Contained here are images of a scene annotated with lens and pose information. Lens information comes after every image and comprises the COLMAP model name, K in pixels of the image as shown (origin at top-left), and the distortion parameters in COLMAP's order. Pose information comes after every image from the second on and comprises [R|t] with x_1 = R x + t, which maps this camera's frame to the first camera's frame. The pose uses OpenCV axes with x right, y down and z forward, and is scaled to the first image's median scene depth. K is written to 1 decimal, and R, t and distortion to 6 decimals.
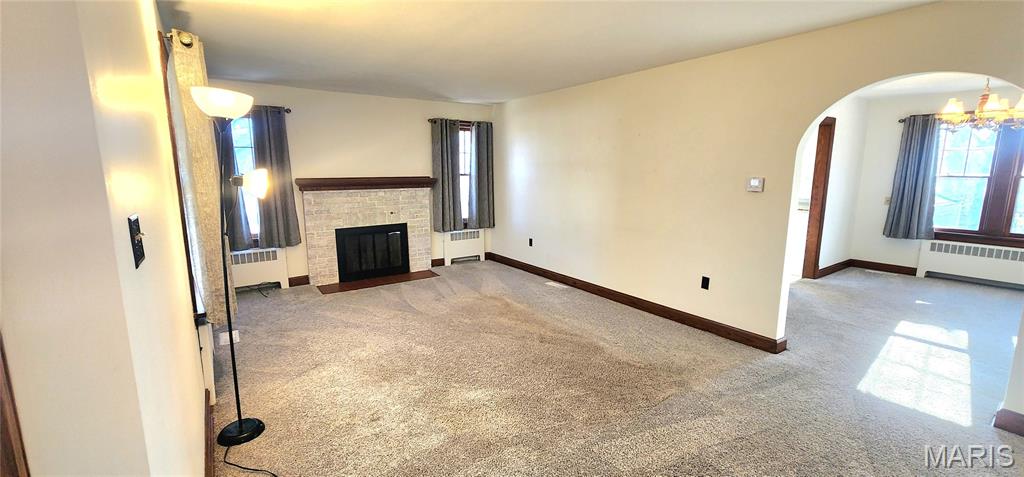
lens RADIAL K [[419.3, 0, 511.9], [0, 419.3, 236.0], [0, 0, 1]] dist [-0.001148, -0.000176]
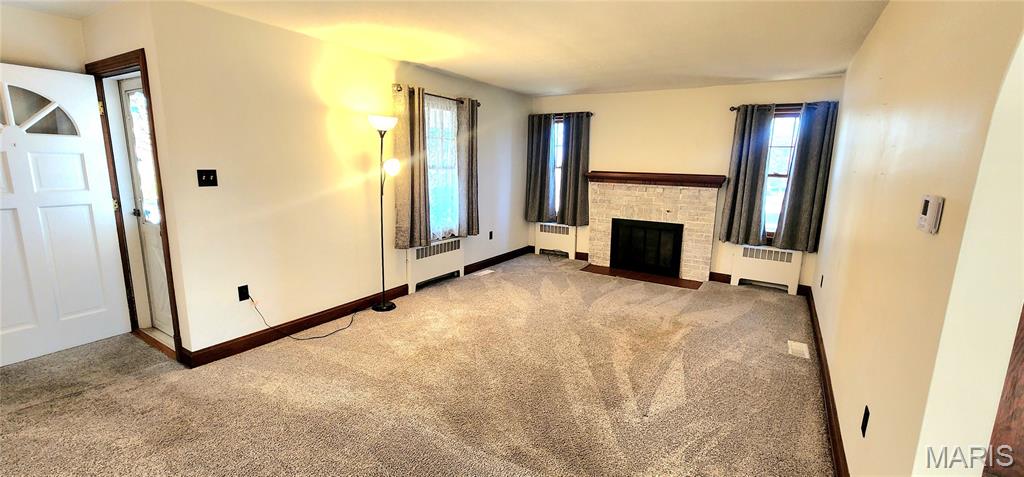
lens RADIAL K [[419.3, 0, 511.9], [0, 419.3, 236.0], [0, 0, 1]] dist [-0.001148, -0.000176]
pose [[0.387241, 0.173240, -0.905556, 0.483455], [-0.169095, 0.978873, 0.114957, -0.052700], [0.906340, 0.108609, 0.408354, 0.313312]]
